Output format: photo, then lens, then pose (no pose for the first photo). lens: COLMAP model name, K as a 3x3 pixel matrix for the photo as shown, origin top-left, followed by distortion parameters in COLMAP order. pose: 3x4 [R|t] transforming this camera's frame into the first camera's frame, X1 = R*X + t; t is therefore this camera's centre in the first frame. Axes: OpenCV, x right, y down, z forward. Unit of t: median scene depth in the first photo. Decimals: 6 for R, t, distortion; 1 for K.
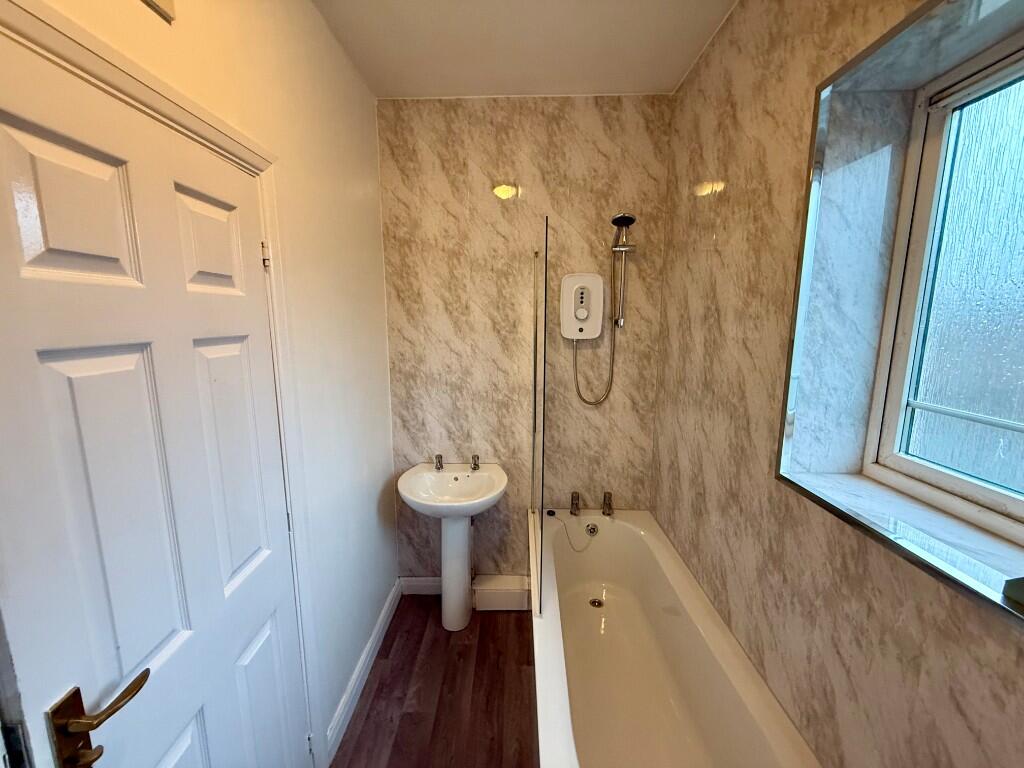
lens RADIAL K [[410.0, 0, 512.0], [0, 410.0, 384.0], [0, 0, 1]] dist [-0.001507, 0.000929]
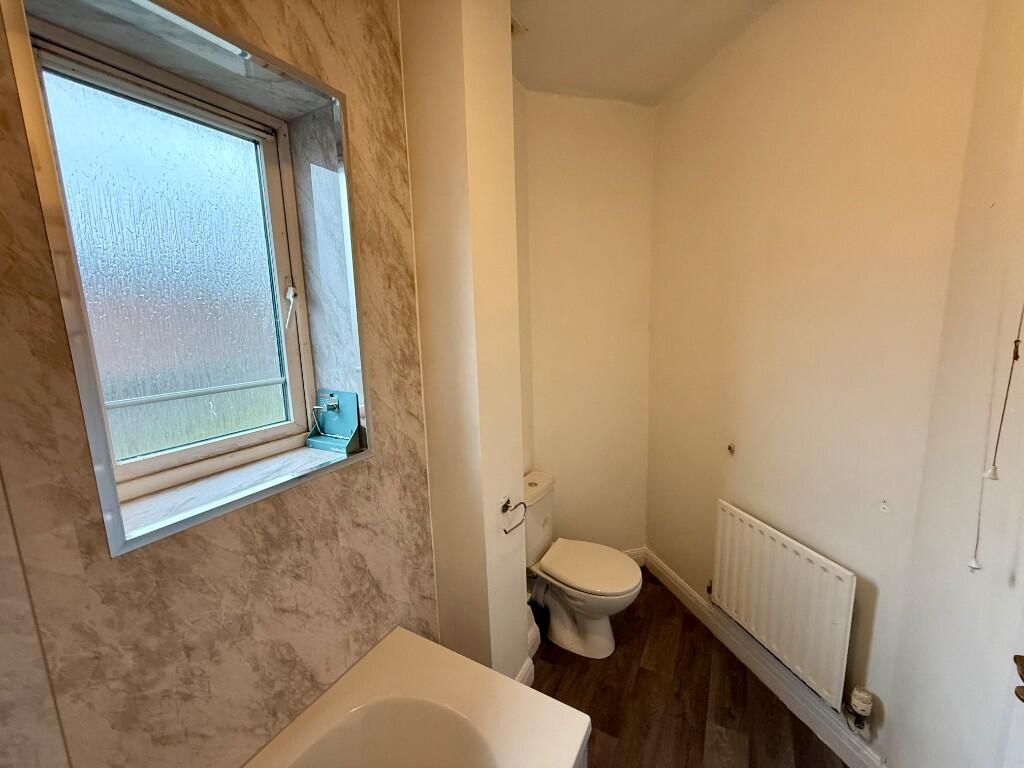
lens RADIAL K [[410.0, 0, 512.0], [0, 410.0, 384.0], [0, 0, 1]] dist [-0.001507, 0.000929]
pose [[-0.880756, -0.043379, 0.471580, -0.236129], [0.109826, 0.949938, 0.292500, -0.178889], [-0.460660, 0.309413, -0.831899, 1.468771]]
